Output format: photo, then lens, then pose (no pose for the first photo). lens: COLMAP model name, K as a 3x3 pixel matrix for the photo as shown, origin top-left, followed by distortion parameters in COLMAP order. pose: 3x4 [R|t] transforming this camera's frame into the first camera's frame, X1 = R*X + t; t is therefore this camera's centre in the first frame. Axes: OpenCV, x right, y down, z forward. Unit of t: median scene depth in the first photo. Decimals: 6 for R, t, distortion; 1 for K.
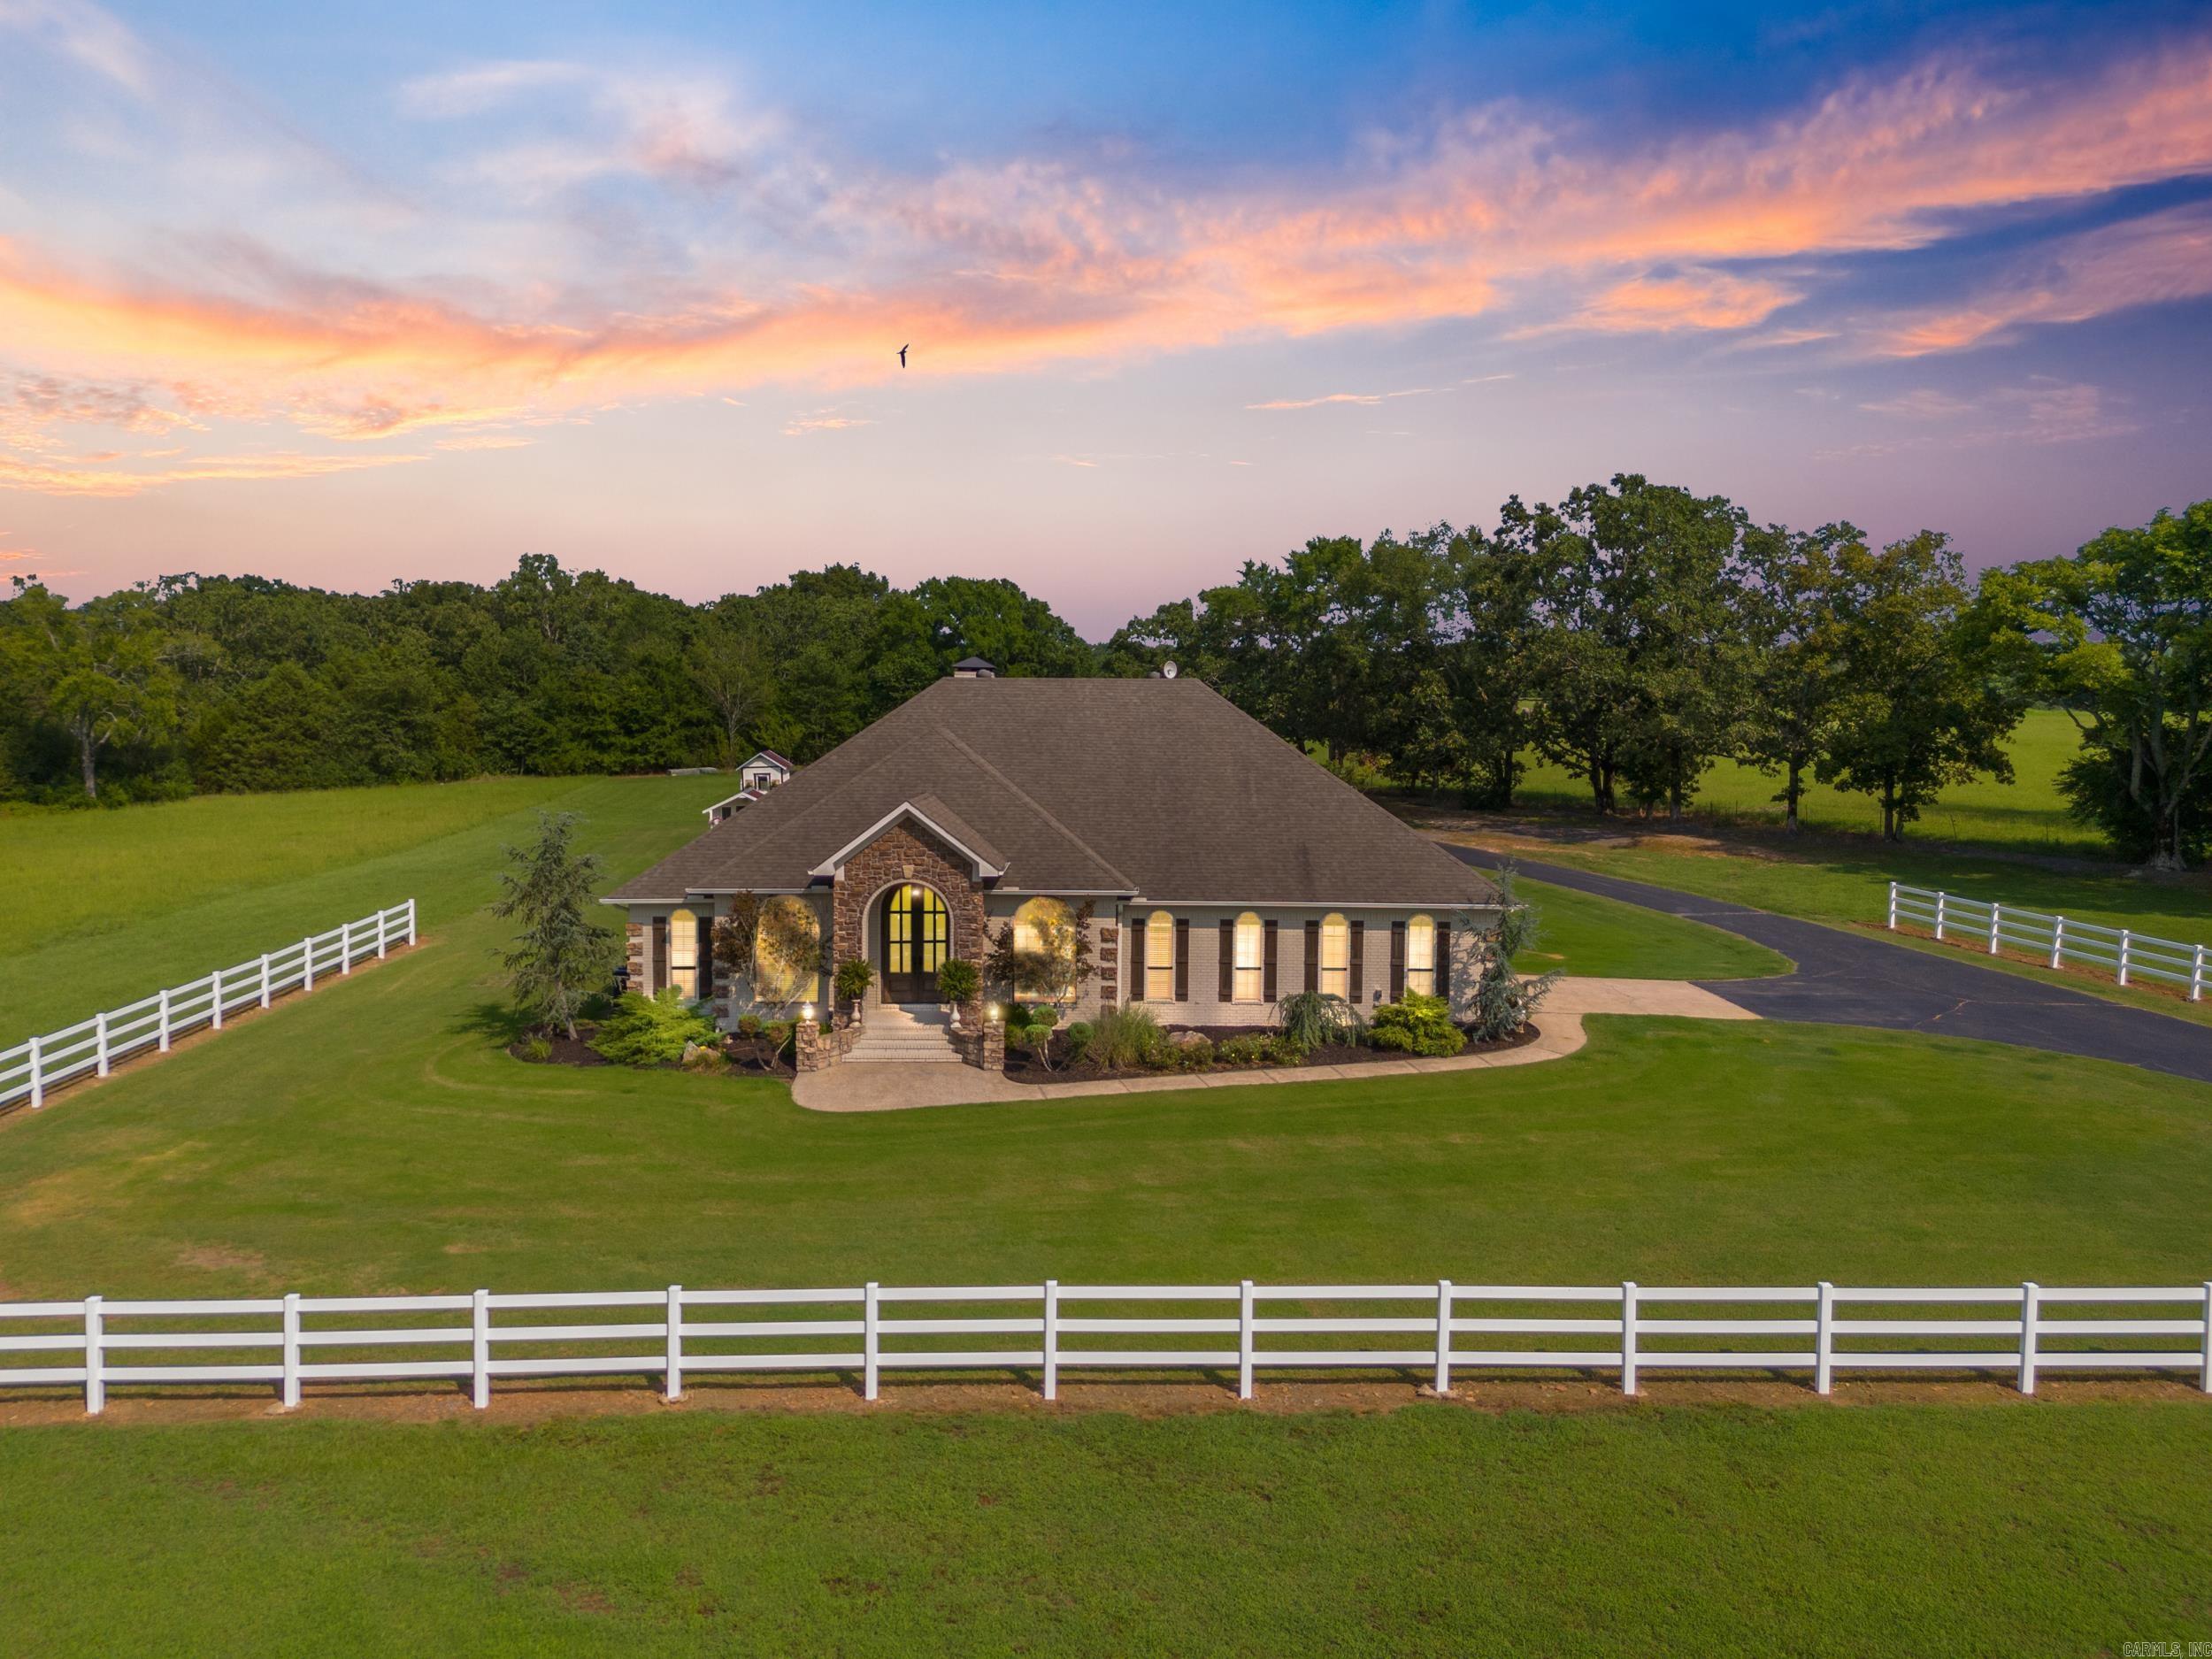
lens RADIAL K [[1583.5, 0, 1106.0], [0, 1583.5, 829.5], [0, 0, 1]] dist [-0.008384, -0.003483]
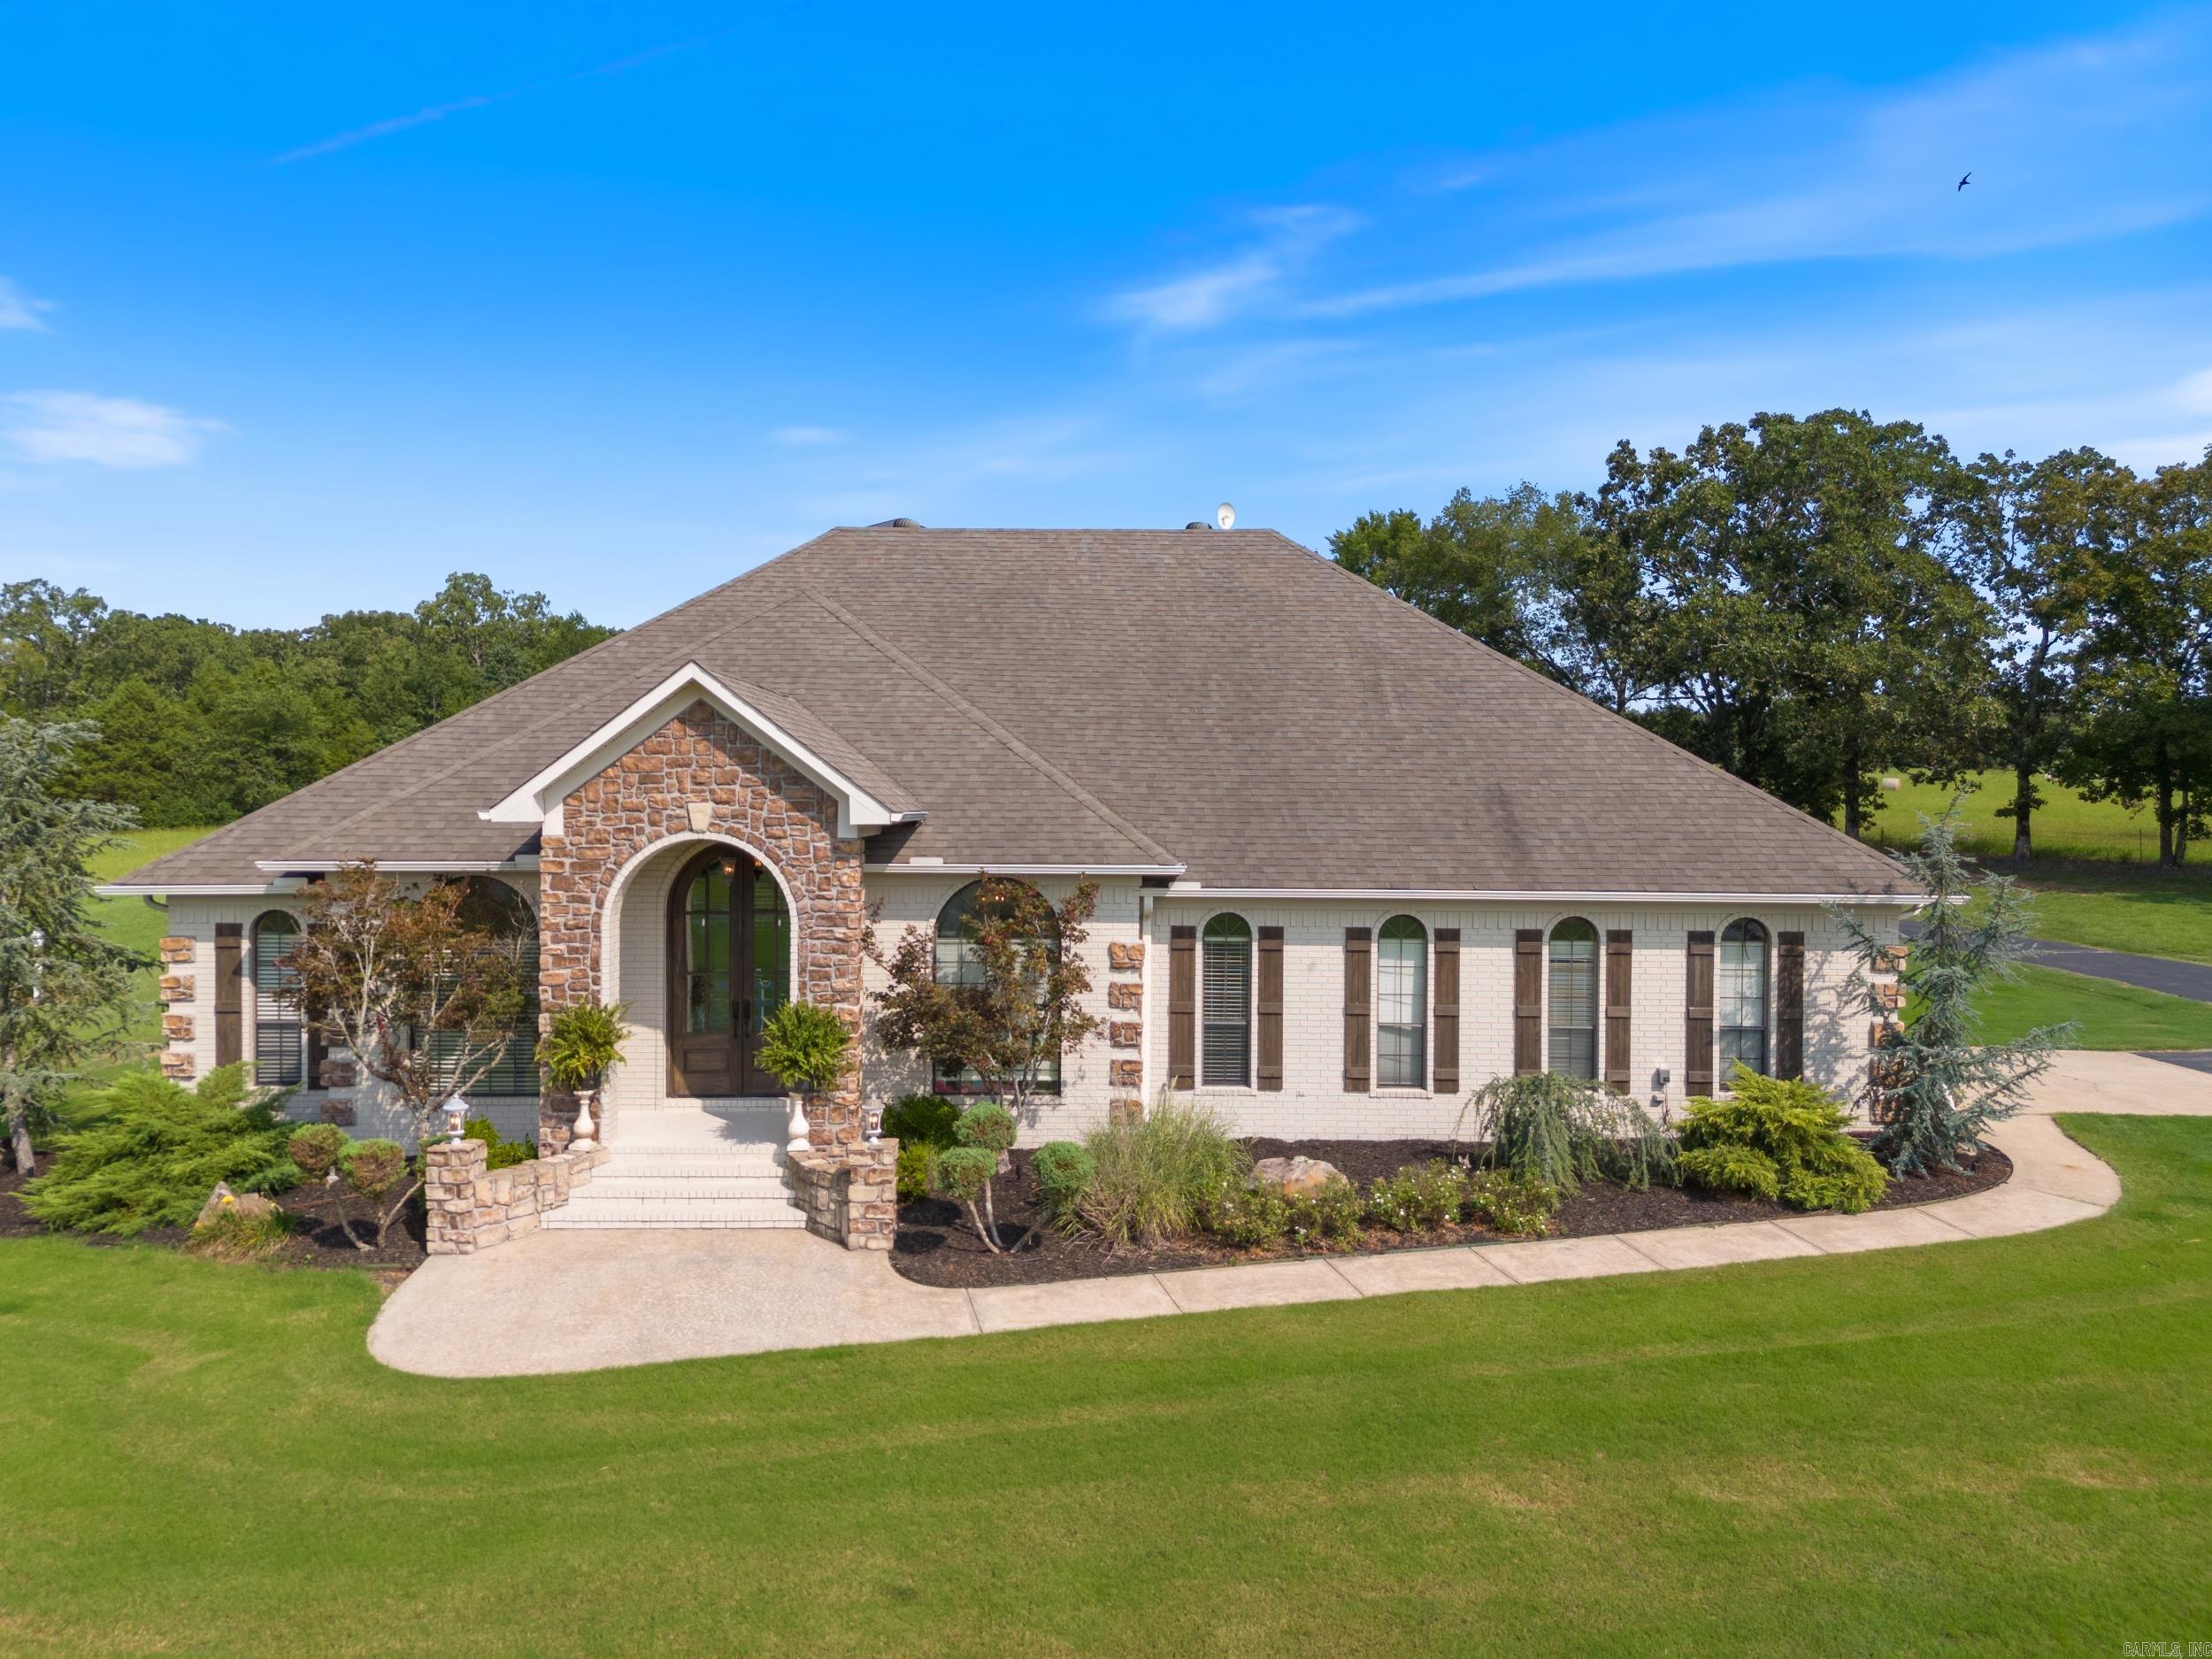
lens RADIAL K [[1627.4, 0, 1106.0], [0, 1627.4, 829.5], [0, 0, 1]] dist [0.006695, 0.001835]
pose [[0.999996, -0.001938, -0.002019, -0.003212], [0.001845, 0.998982, -0.045080, 0.050441], [0.002105, 0.045076, 0.998981, 0.496058]]
